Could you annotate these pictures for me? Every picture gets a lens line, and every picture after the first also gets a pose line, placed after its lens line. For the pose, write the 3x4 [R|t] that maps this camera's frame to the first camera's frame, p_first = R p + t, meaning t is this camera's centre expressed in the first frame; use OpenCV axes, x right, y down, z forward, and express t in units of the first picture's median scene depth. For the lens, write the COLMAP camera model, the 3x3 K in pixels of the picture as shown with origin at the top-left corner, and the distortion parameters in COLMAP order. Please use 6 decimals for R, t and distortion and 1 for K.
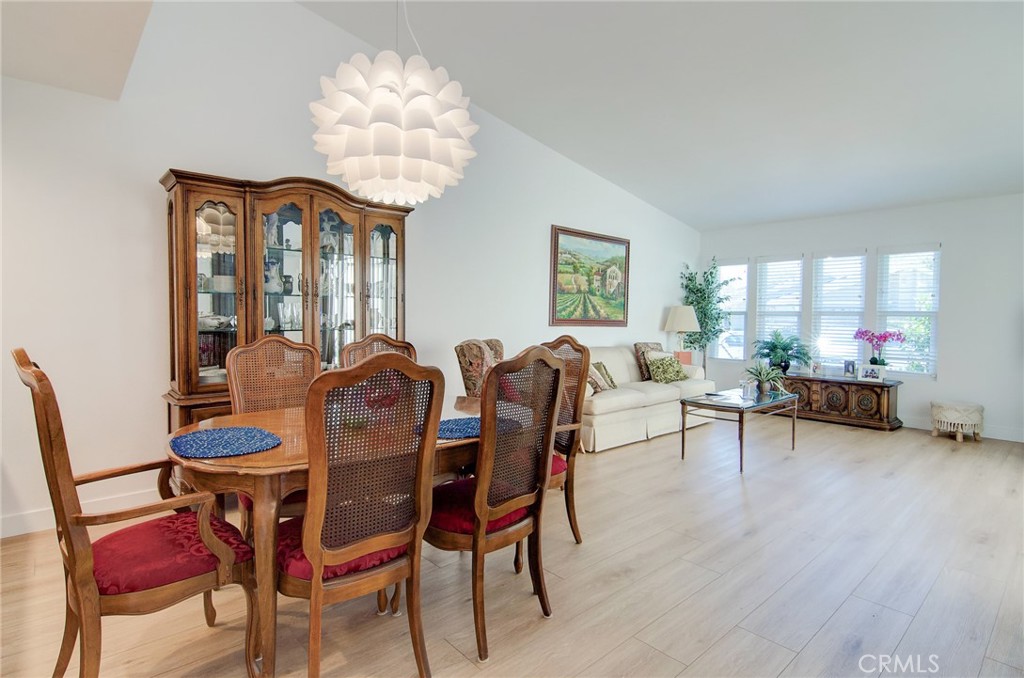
lens RADIAL K [[520.3, 0, 512.9], [0, 520.3, 332.3], [0, 0, 1]] dist [-0.003281, -0.001307]
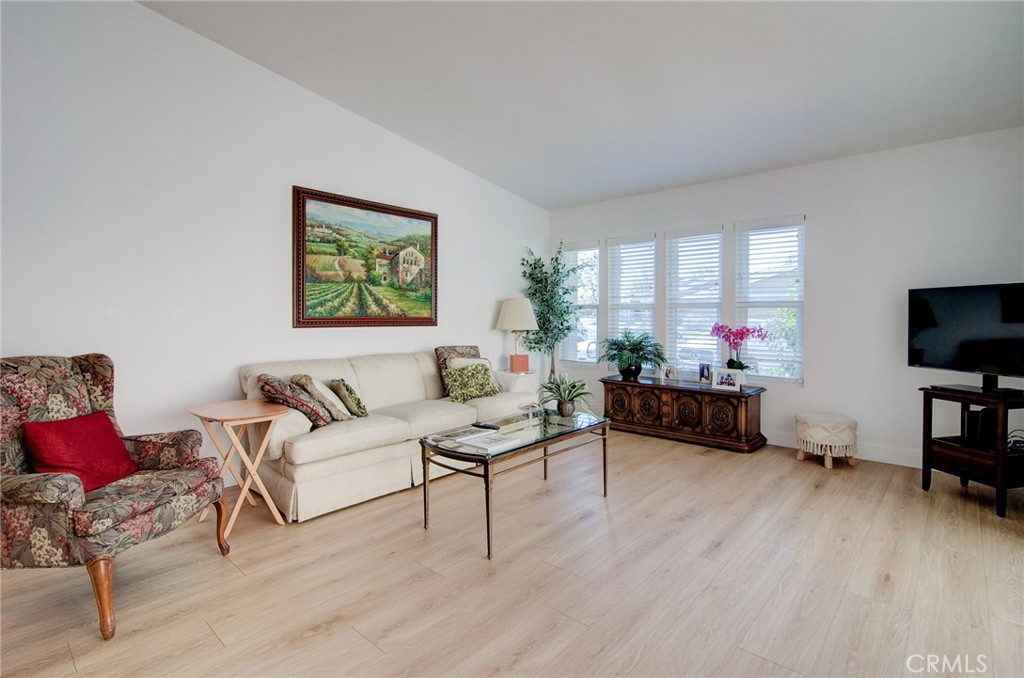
lens RADIAL K [[500.6, 0, 506.6], [0, 500.6, 326.5], [0, 0, 1]] dist [0.003591, -0.000844]
pose [[0.994609, -0.017437, 0.102217, 0.270984], [0.017909, 0.999833, -0.003703, -0.005189], [-0.102136, 0.005513, 0.994755, 0.264966]]
